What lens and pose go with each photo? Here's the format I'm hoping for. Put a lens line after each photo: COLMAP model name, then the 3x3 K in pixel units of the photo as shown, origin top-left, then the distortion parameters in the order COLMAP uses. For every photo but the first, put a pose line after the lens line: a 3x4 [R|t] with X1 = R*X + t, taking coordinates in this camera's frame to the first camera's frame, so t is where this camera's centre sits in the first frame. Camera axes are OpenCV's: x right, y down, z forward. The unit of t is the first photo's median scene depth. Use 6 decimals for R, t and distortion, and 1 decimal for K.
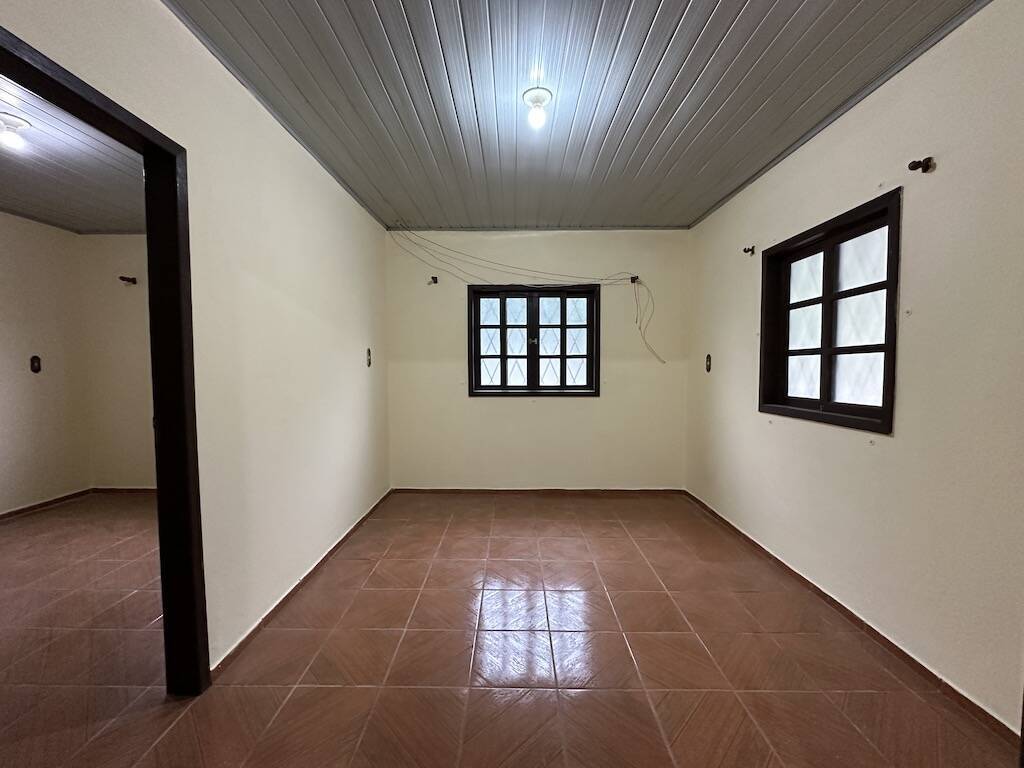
lens RADIAL K [[410.9, 0, 515.1], [0, 410.9, 383.3], [0, 0, 1]] dist [-0.000893, -0.000036]
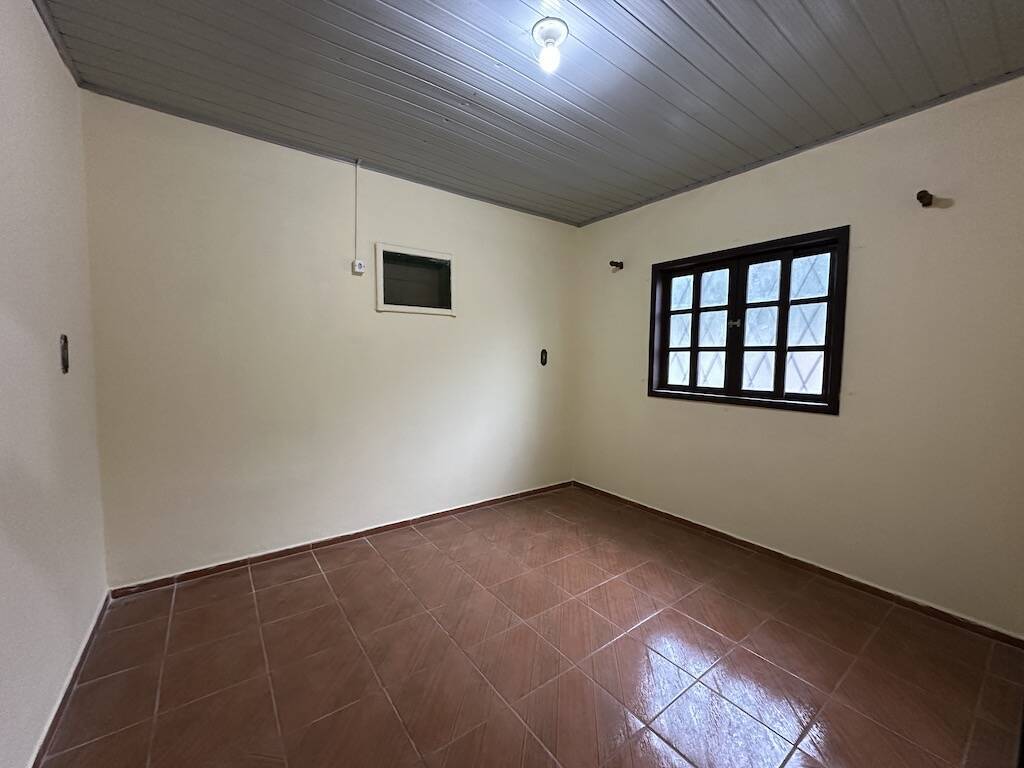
lens RADIAL K [[410.9, 0, 515.1], [0, 410.9, 383.3], [0, 0, 1]] dist [-0.000893, -0.000036]
pose [[0.602012, 0.061401, -0.796122, 0.389751], [-0.046516, 0.998043, 0.041800, -0.017148], [0.797131, 0.011869, 0.603690, 0.261243]]
